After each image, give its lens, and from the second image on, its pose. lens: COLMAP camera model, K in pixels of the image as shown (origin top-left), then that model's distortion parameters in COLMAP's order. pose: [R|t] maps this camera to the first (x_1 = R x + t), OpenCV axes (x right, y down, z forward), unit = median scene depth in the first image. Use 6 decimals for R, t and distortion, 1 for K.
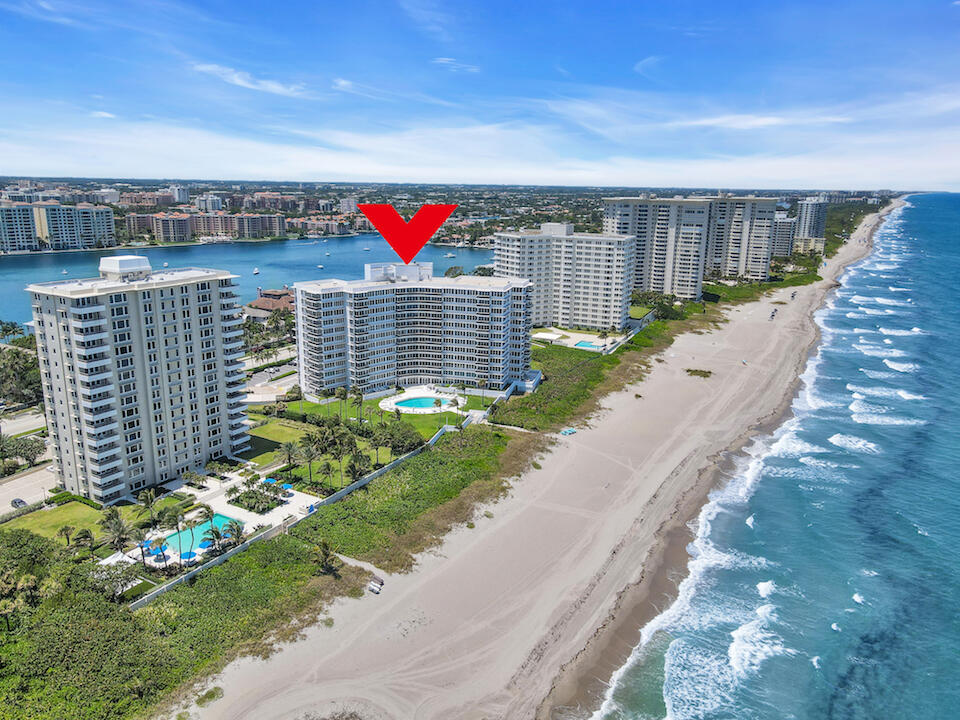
lens RADIAL K [[702.7, 0, 478.1], [0, 702.7, 361.6], [0, 0, 1]] dist [0.004751, 0.018330]
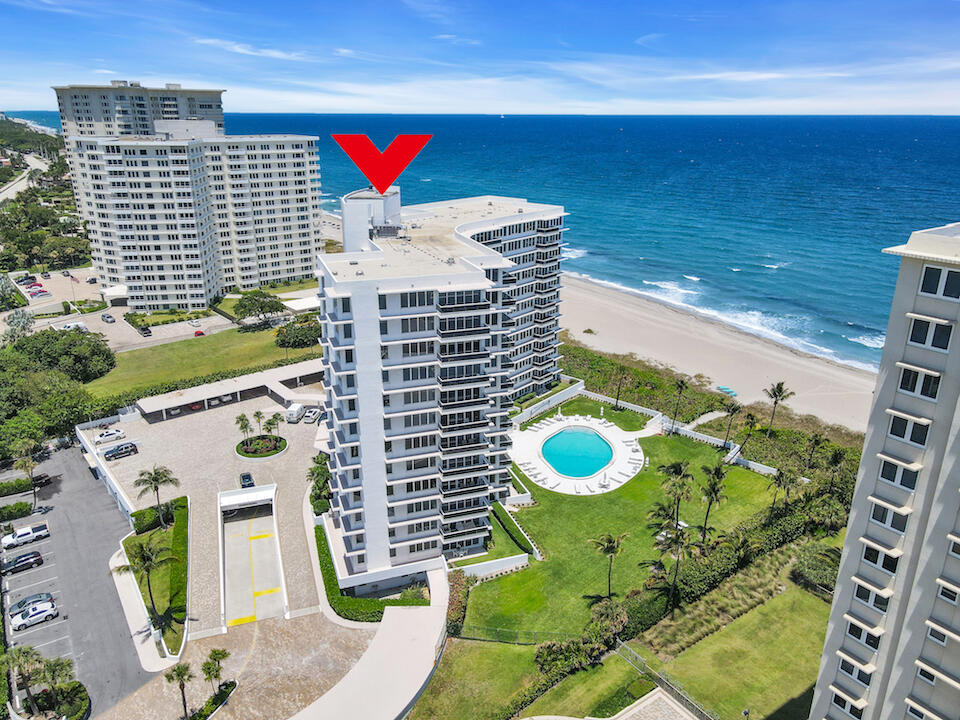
lens RADIAL K [[702.7, 0, 486.8], [0, 702.7, 359.0], [0, 0, 1]] dist [0.004751, 0.018330]
pose [[0.414415, -0.315522, 0.853643, -0.491182], [0.226418, 0.944231, 0.239086, -0.133700], [-0.881473, 0.094199, 0.462743, 0.767027]]
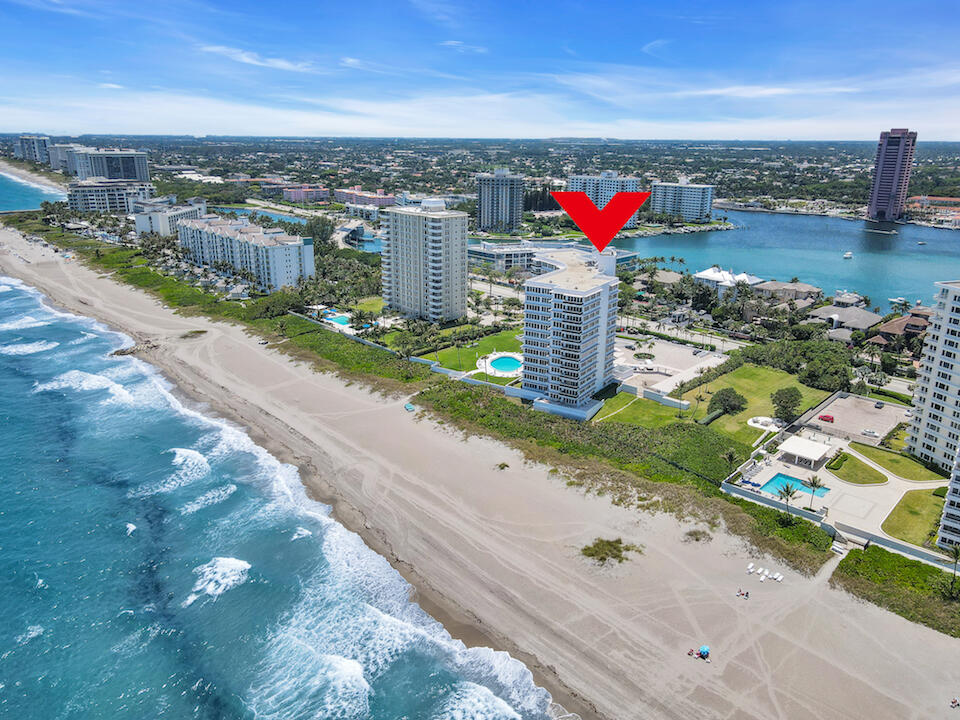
lens RADIAL K [[702.7, 0, 479.1], [0, 702.7, 362.7], [0, 0, 1]] dist [0.004751, 0.018330]
pose [[-0.305820, 0.274772, -0.911578, 0.893899], [-0.249305, 0.900932, 0.355201, -0.308863], [0.918869, 0.335889, -0.207021, 1.119718]]
